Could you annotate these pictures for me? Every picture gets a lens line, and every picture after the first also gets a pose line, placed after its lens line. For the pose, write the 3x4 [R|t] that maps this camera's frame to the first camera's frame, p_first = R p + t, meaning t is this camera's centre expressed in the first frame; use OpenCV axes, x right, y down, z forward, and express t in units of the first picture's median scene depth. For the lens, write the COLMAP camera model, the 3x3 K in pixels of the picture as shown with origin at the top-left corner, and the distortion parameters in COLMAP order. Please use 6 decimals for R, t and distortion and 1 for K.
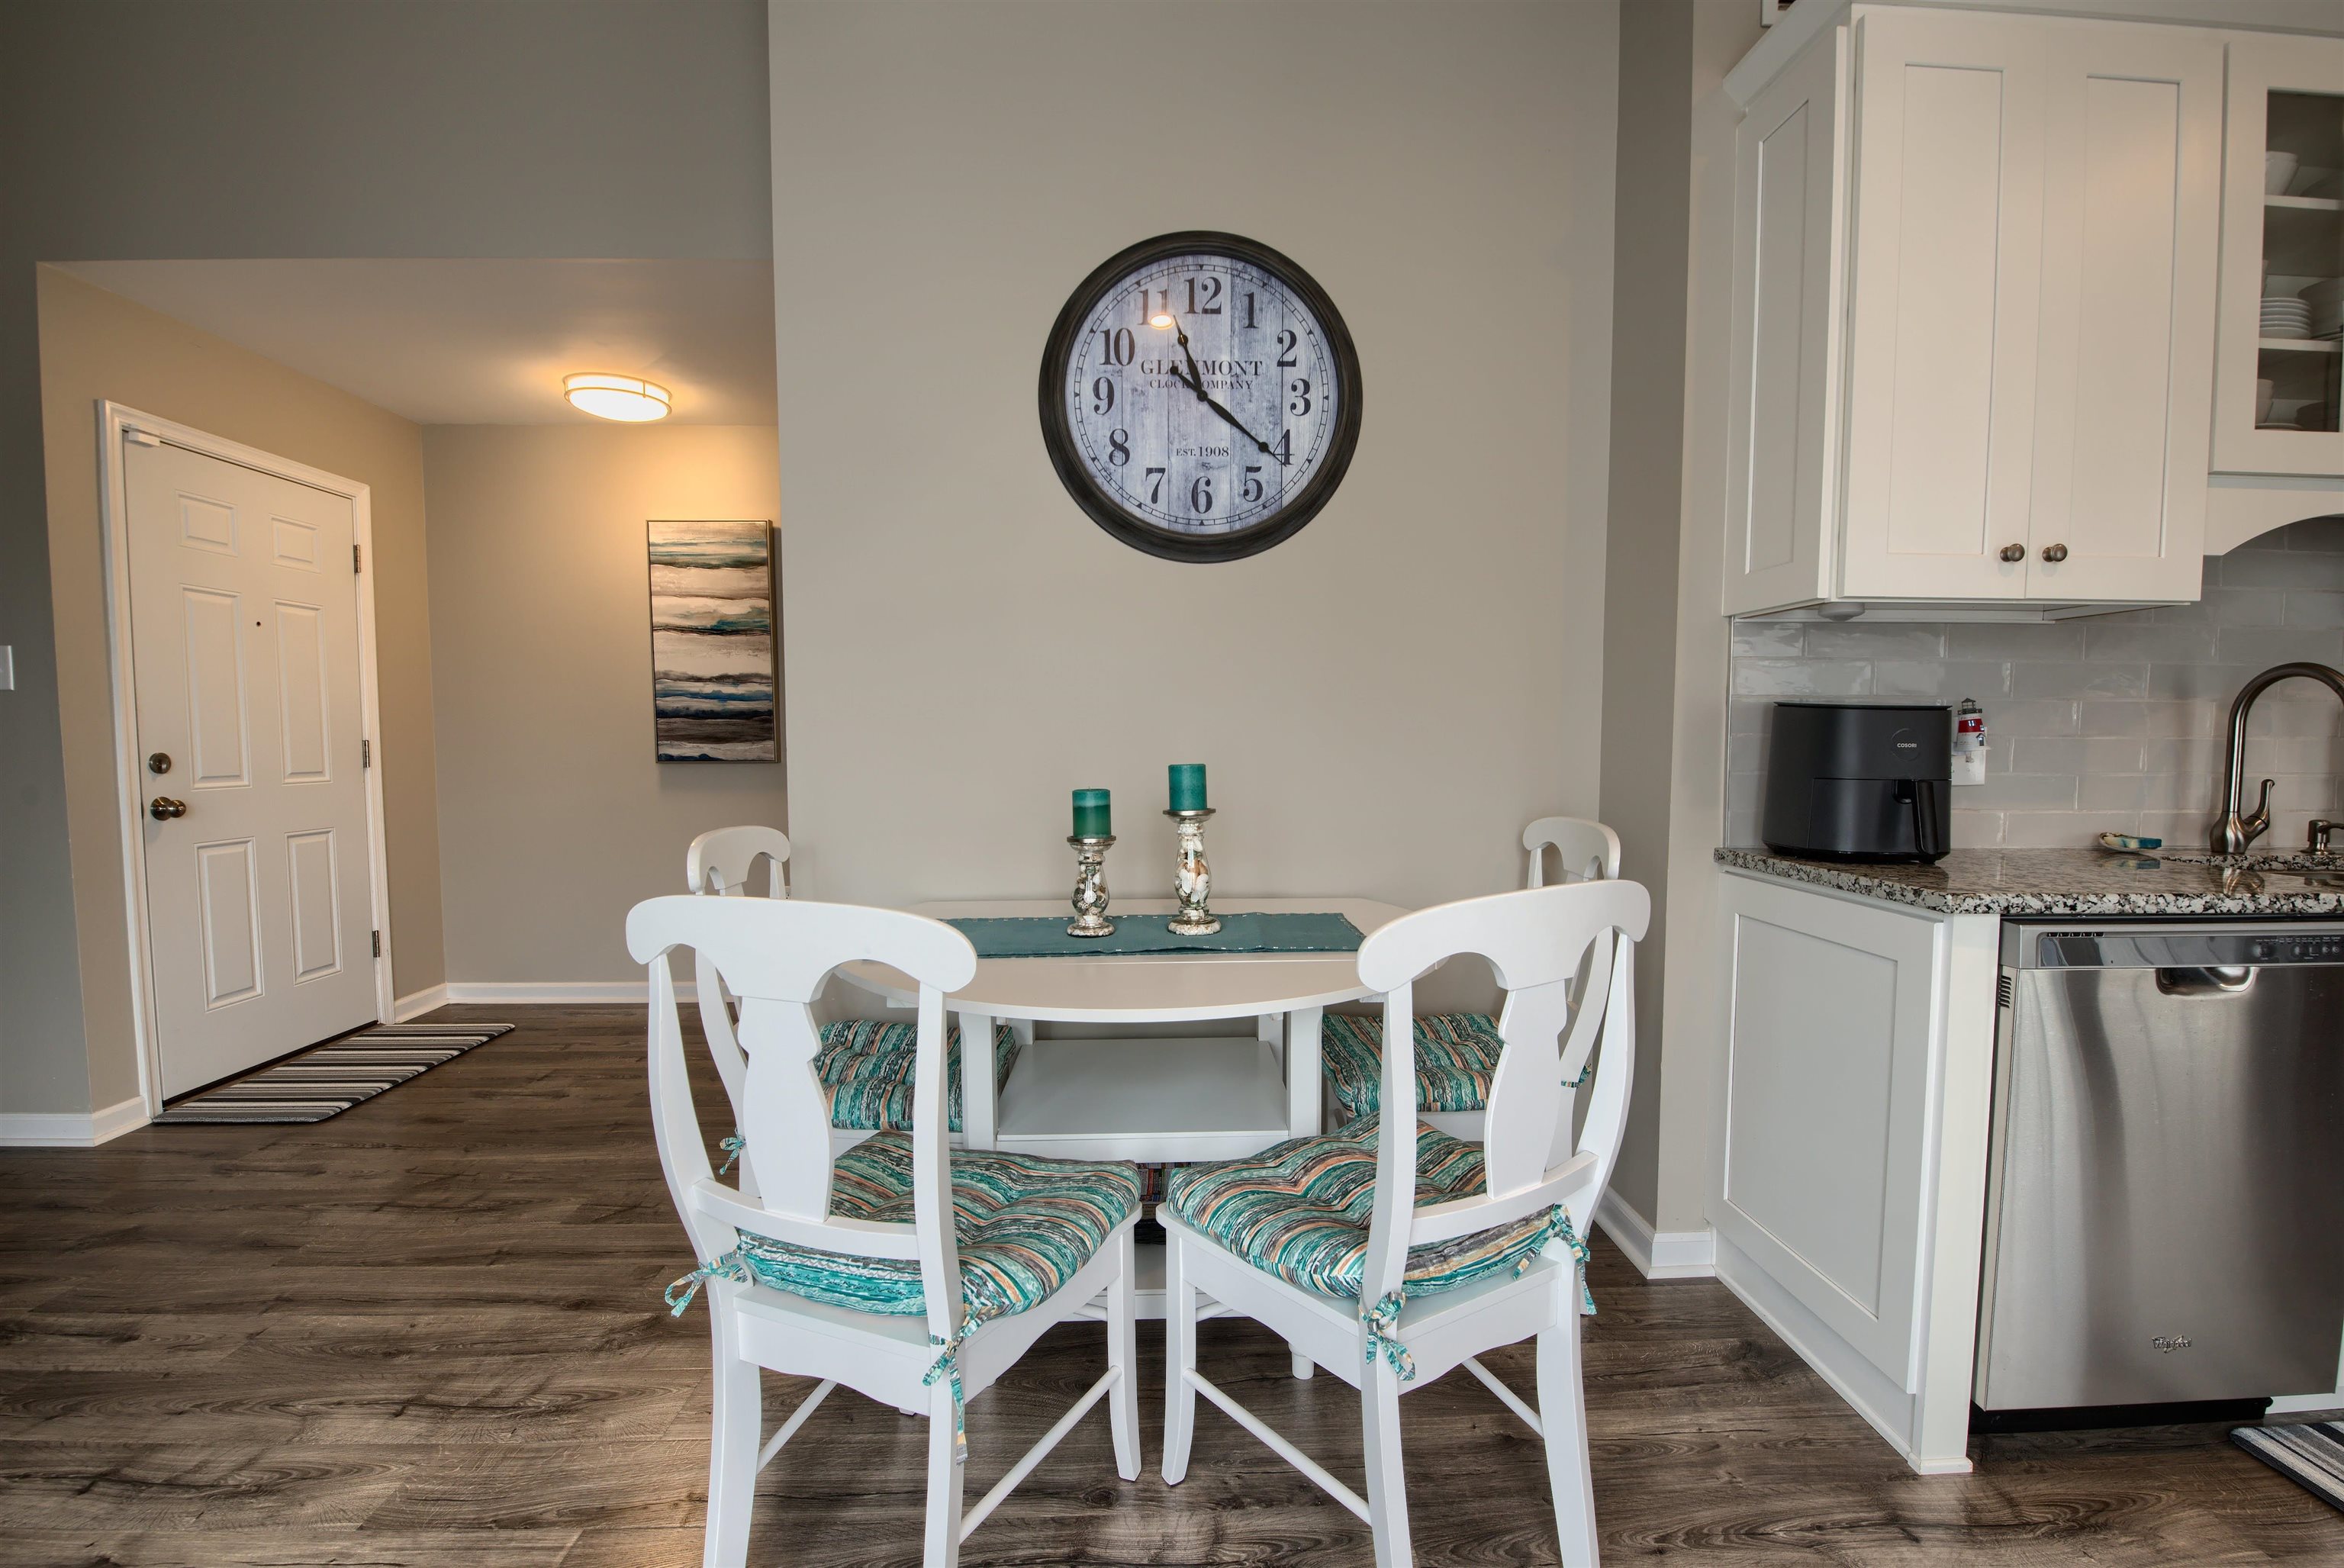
lens RADIAL K [[1017.4, 0, 1186.3], [0, 1017.4, 805.1], [0, 0, 1]] dist [-0.017974, -0.002199]
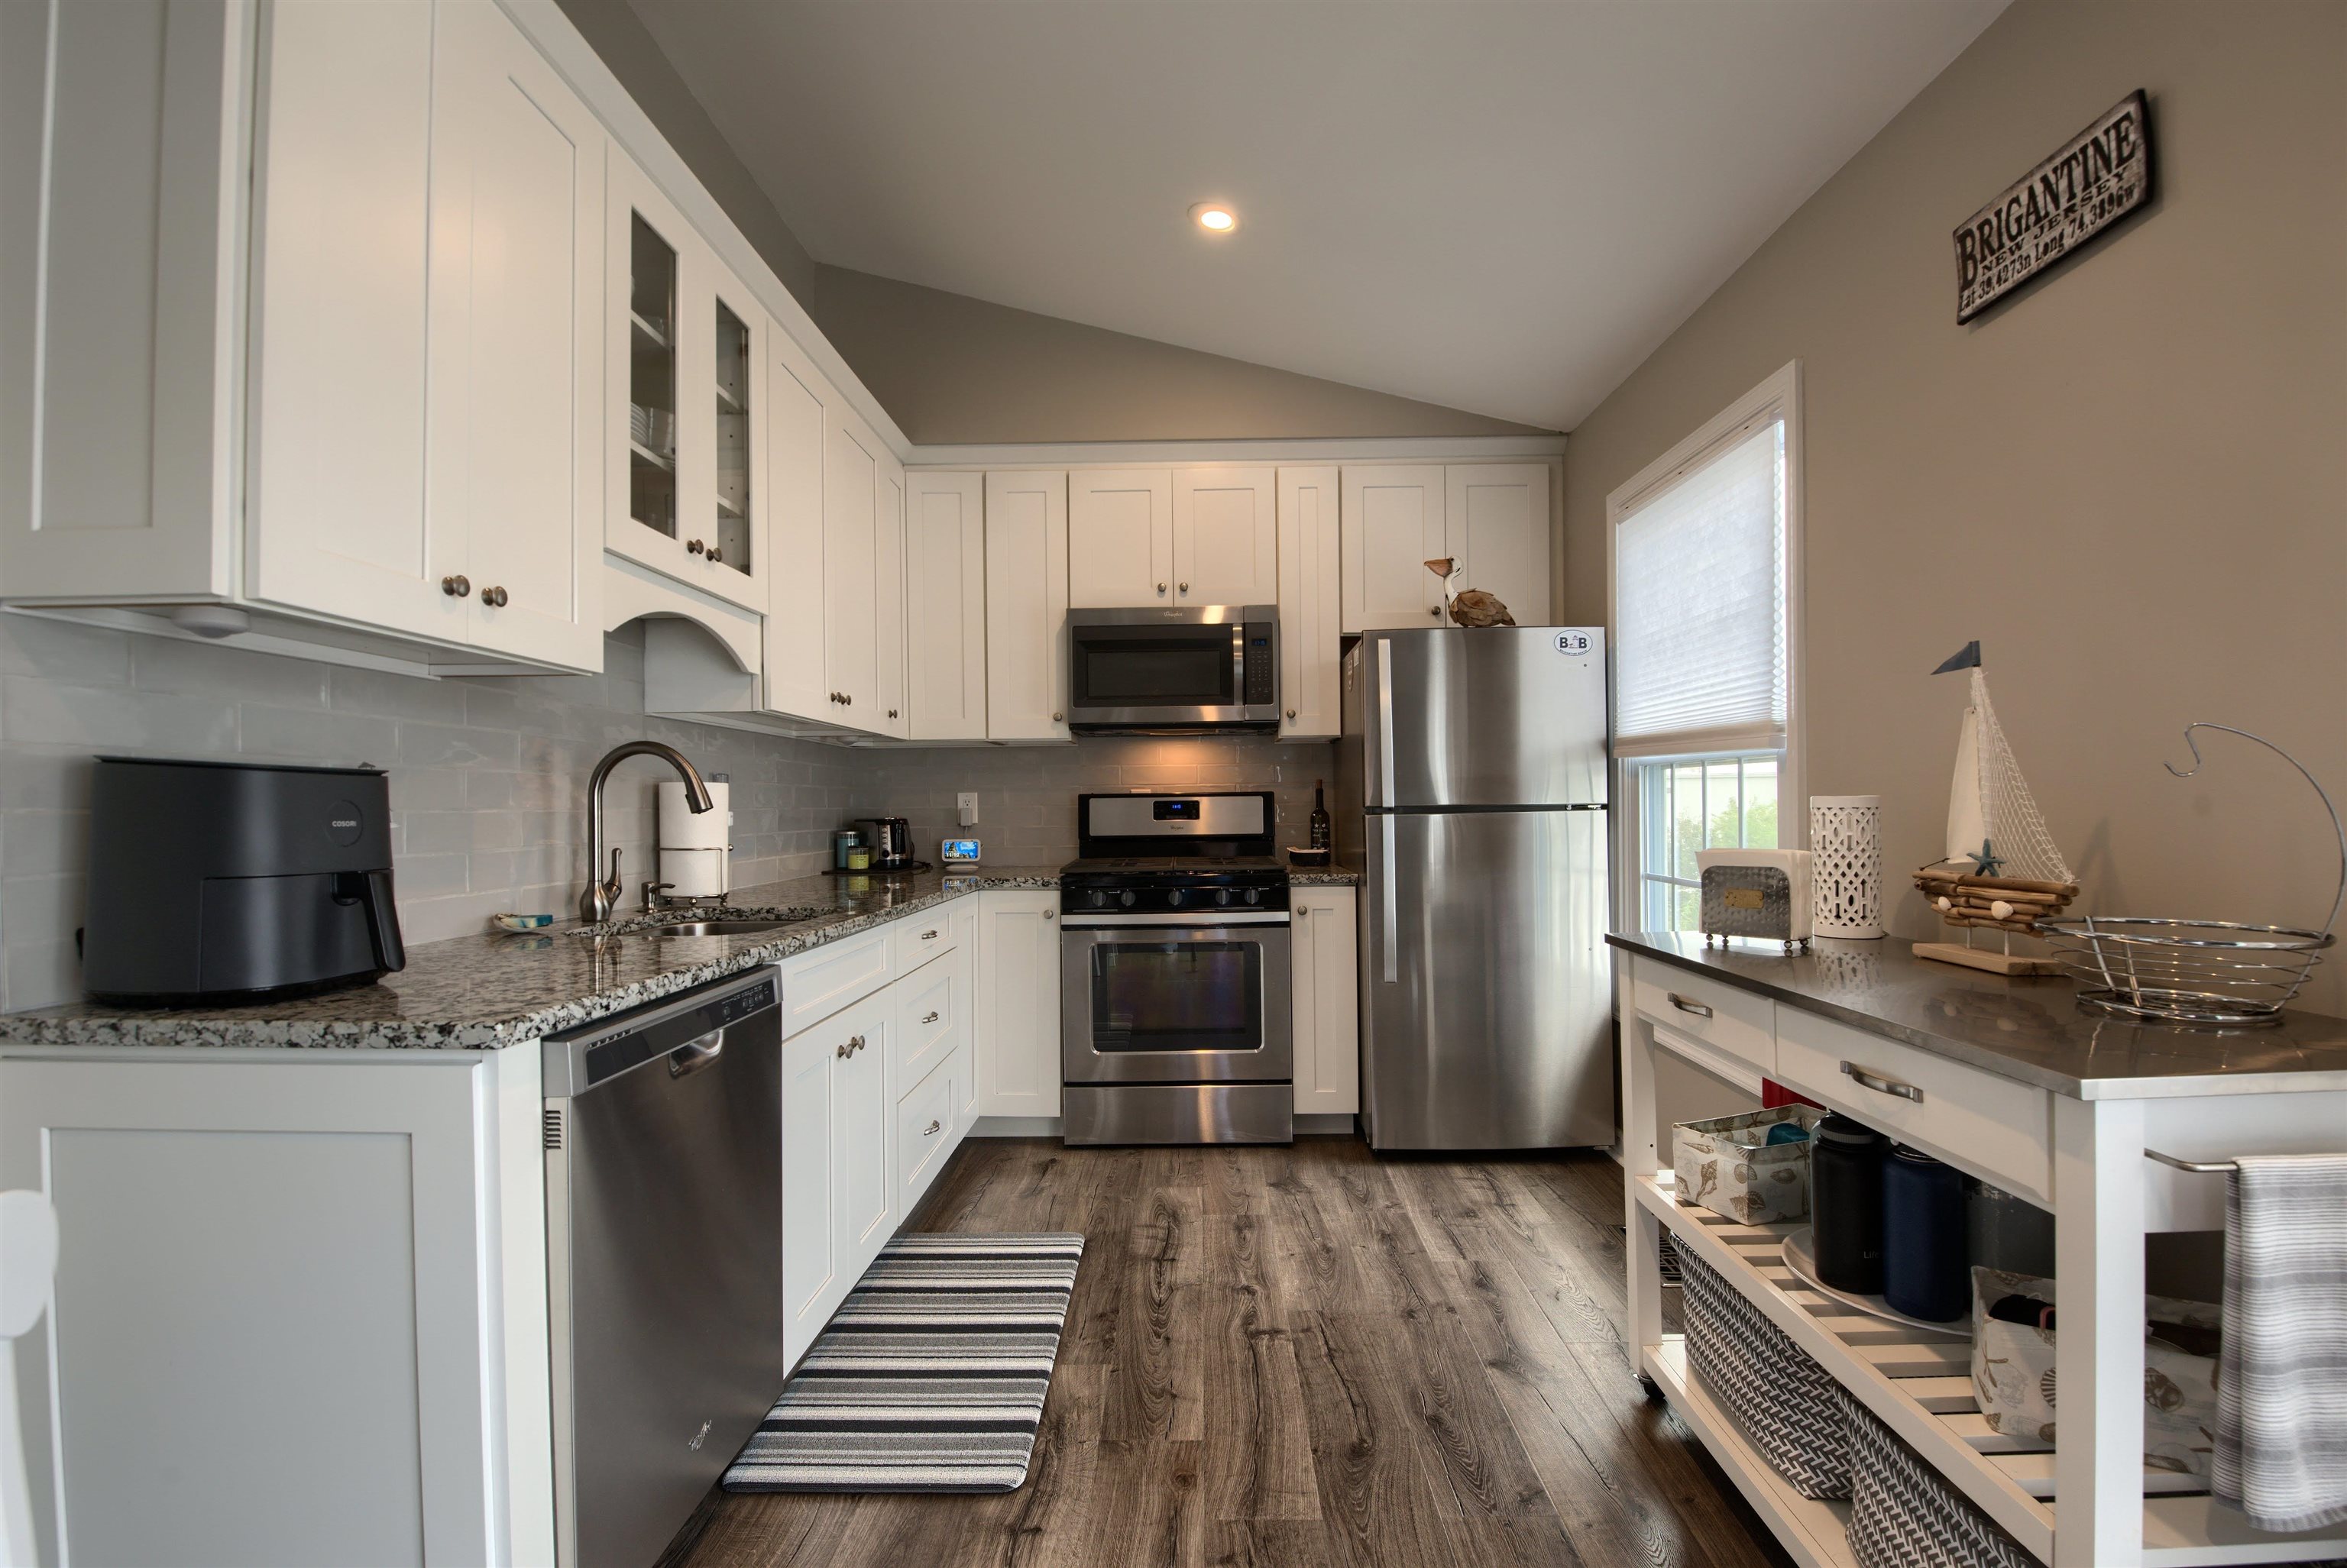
lens RADIAL K [[1018.6, 0, 1184.8], [0, 1018.6, 797.8], [0, 0, 1]] dist [-0.017974, -0.002199]
pose [[0.053847, 0.006360, 0.998529, 0.034655], [0.073665, 0.997230, -0.010324, -0.025685], [-0.995828, 0.074112, 0.053229, 0.360036]]
